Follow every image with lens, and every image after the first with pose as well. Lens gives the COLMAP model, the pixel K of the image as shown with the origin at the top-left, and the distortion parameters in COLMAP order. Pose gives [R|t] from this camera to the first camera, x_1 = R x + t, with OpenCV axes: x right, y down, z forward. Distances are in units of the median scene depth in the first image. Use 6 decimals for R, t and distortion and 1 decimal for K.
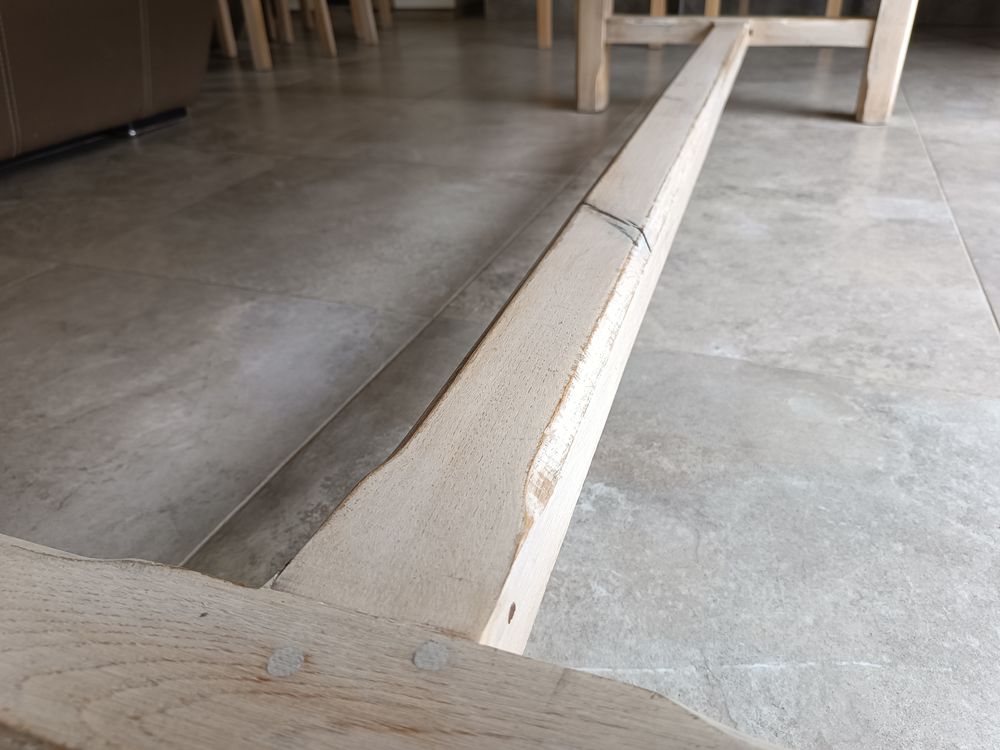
lens RADIAL K [[736.8, 0, 505.3], [0, 736.8, 378.1], [0, 0, 1]] dist [0.115547, -0.311436]
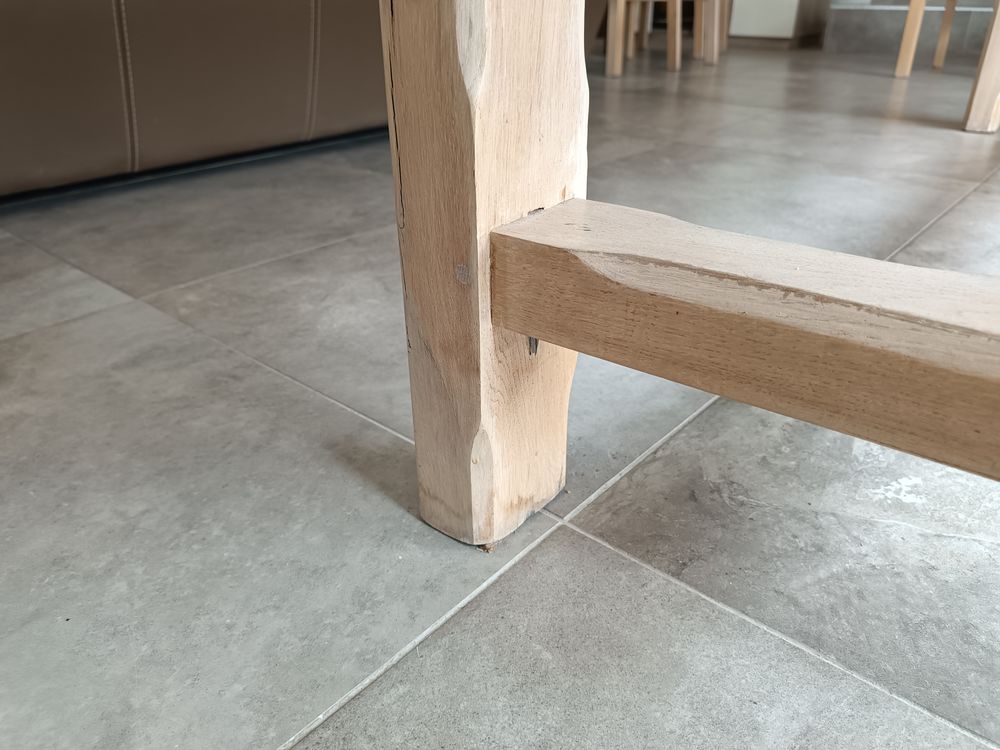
lens RADIAL K [[742.6, 0, 504.4], [0, 742.6, 378.7], [0, 0, 1]] dist [0.003516, -0.002171]
pose [[0.937259, 0.186501, -0.294557, -0.241901], [-0.199375, 0.979823, -0.014012, 0.170367], [0.286000, 0.071860, 0.955531, -0.095020]]
